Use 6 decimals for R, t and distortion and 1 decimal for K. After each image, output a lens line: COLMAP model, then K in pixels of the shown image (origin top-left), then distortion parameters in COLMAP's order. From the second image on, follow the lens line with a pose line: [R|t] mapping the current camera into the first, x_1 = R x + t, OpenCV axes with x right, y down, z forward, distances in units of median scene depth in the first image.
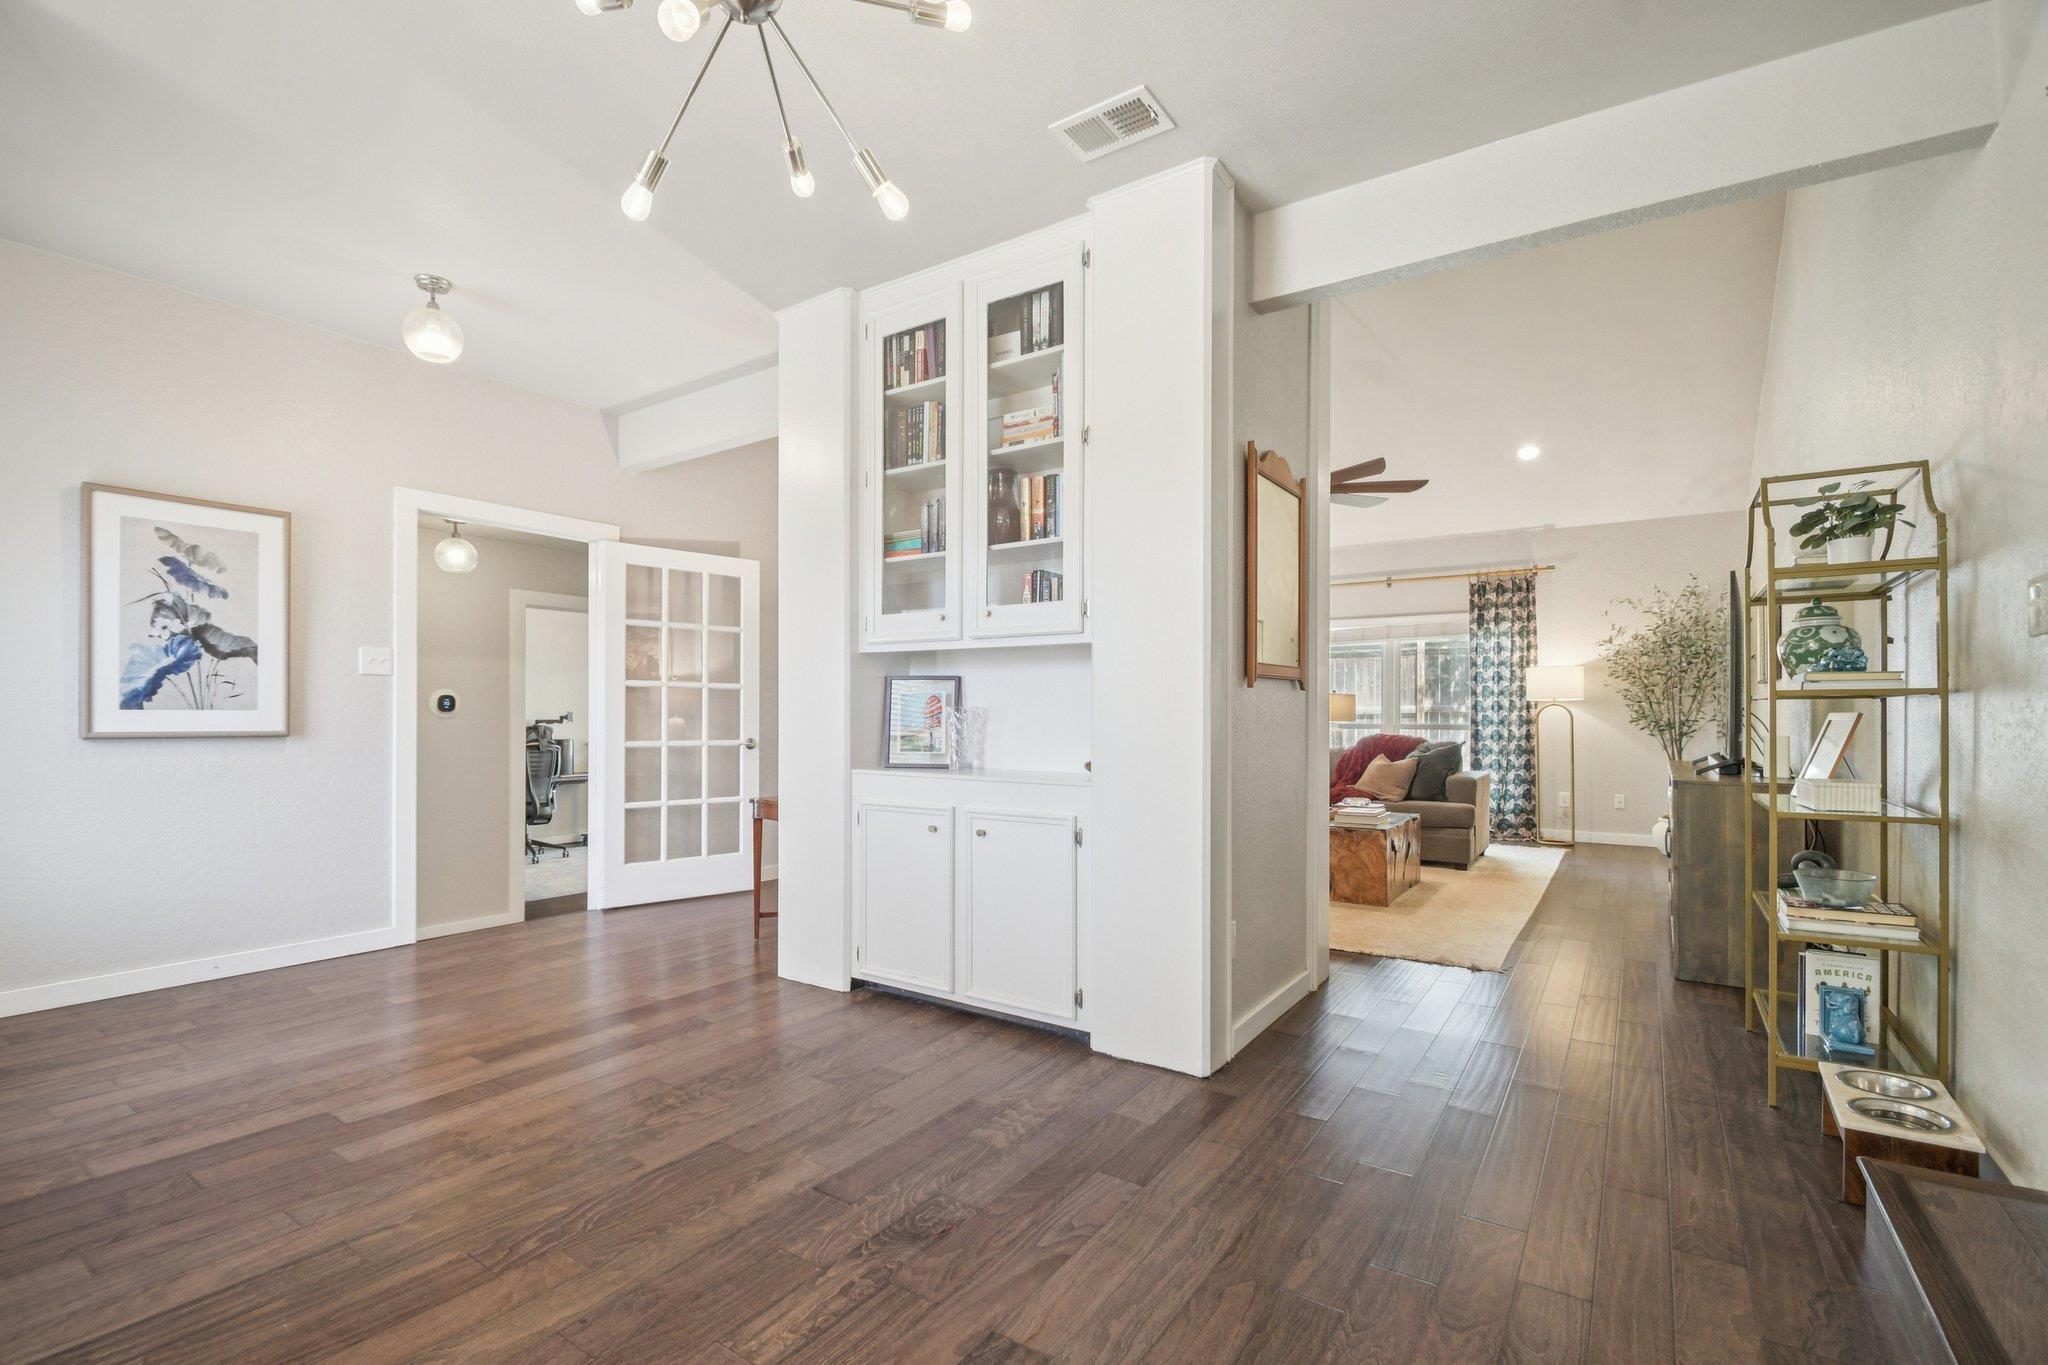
lens RADIAL K [[906.1, 0, 1016.9], [0, 906.1, 718.6], [0, 0, 1]] dist [0.005241, -0.011560]
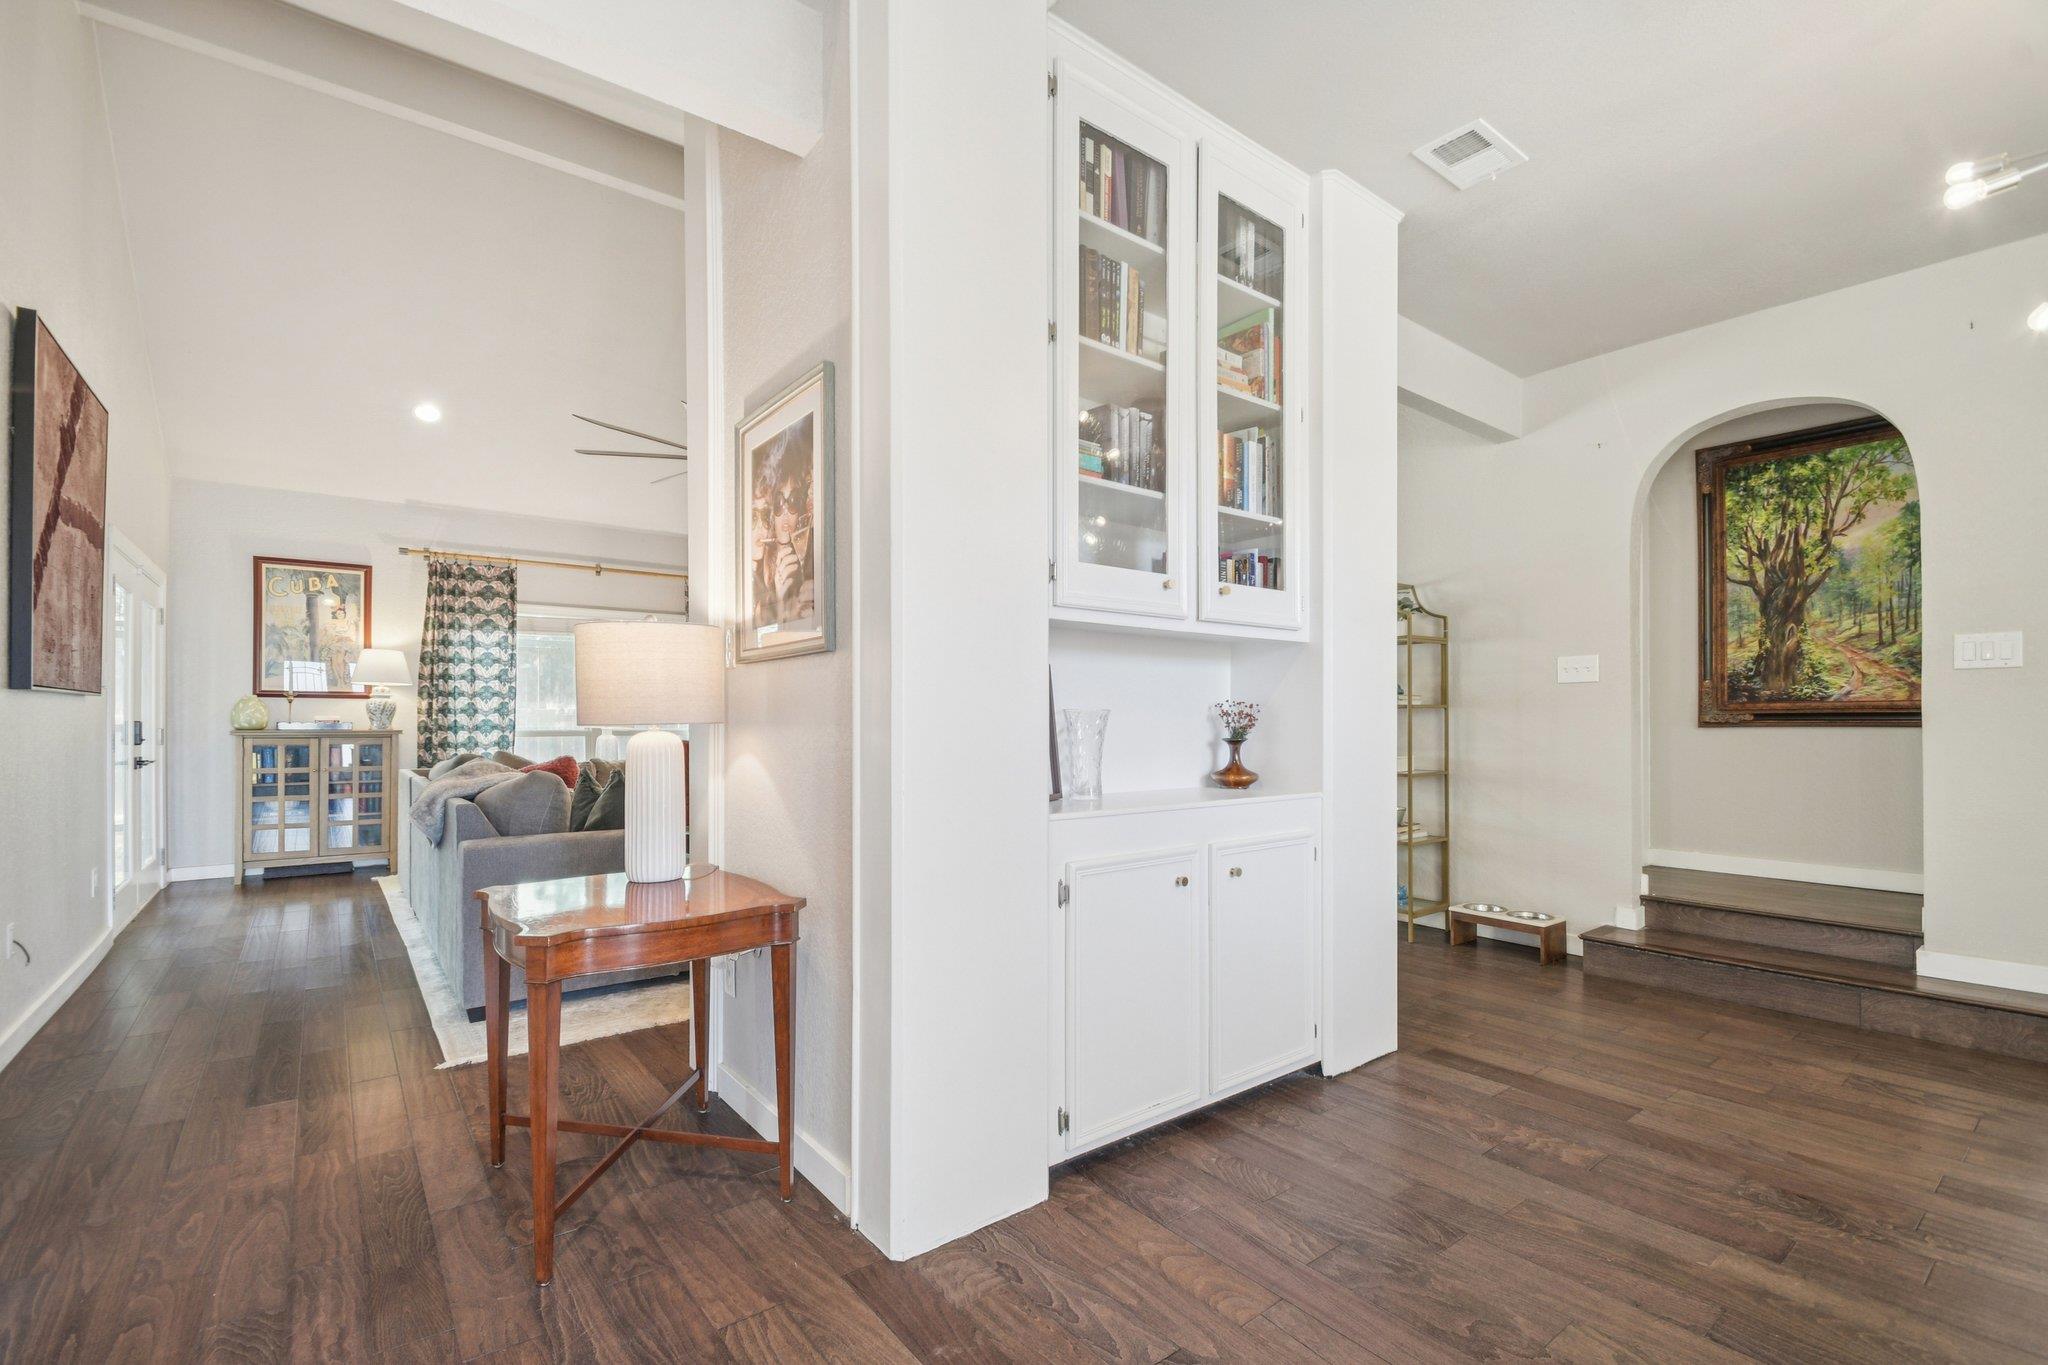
lens RADIAL K [[897.6, 0, 1026.2], [0, 897.6, 722.6], [0, 0, 1]] dist [0.025458, -0.023286]
pose [[0.301939, -0.006057, 0.953308, -0.328930], [0.006814, 0.999968, 0.004195, -0.002722], [-0.953303, 0.005229, 0.301971, 0.370892]]
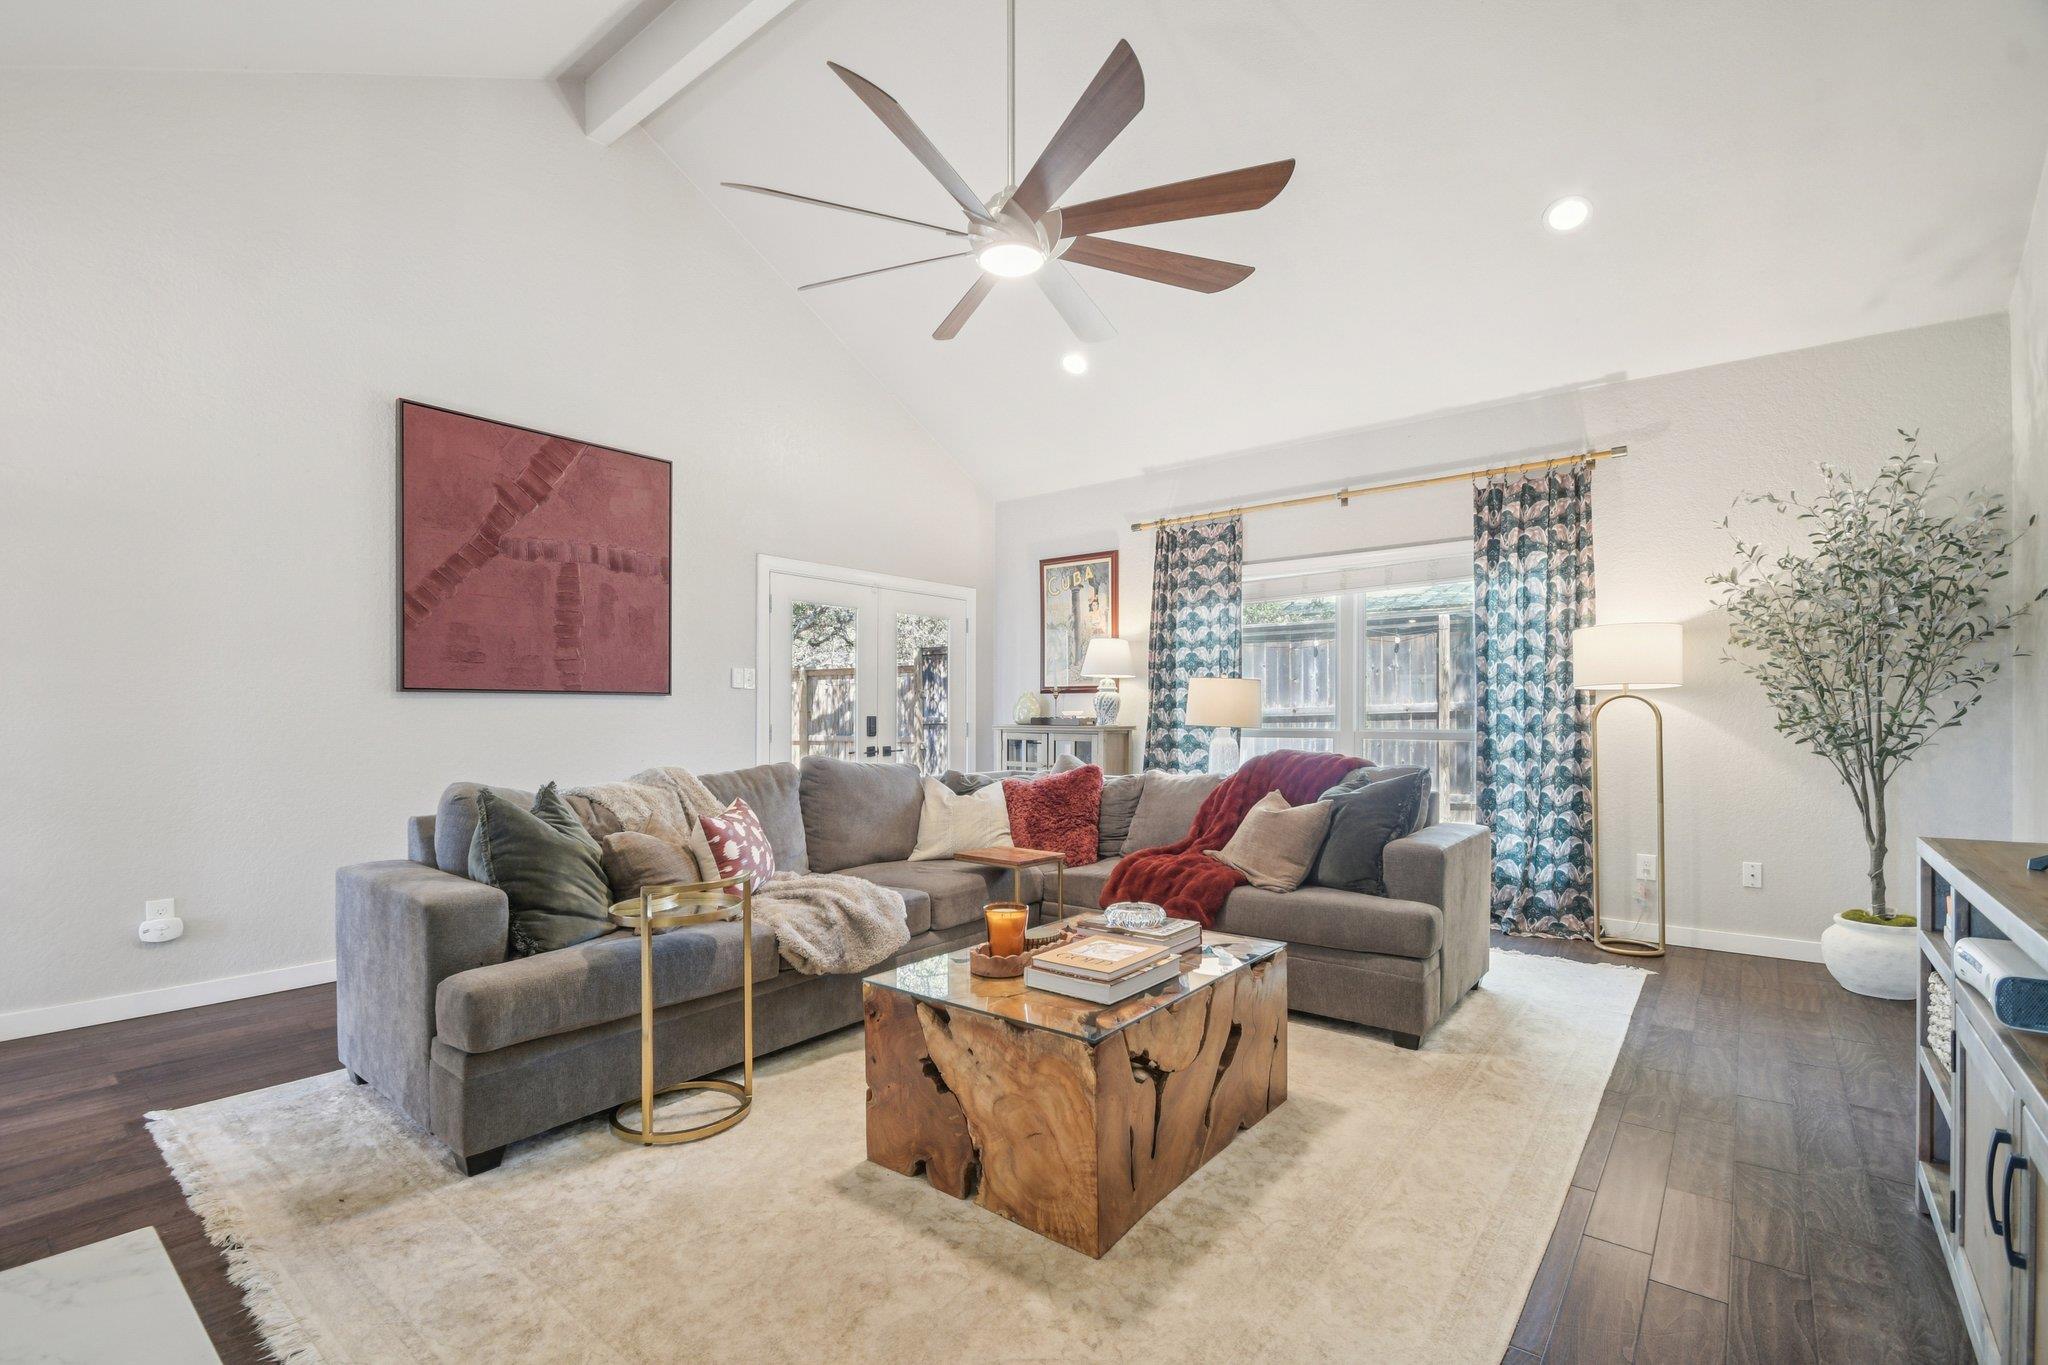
lens RADIAL K [[906.1, 0, 1016.9], [0, 906.1, 718.6], [0, 0, 1]] dist [0.005241, -0.011560]
pose [[0.997224, -0.002475, -0.074416, 0.258053], [0.002348, 0.999996, -0.001795, -0.001517], [0.074420, 0.001615, 0.997226, 0.412435]]
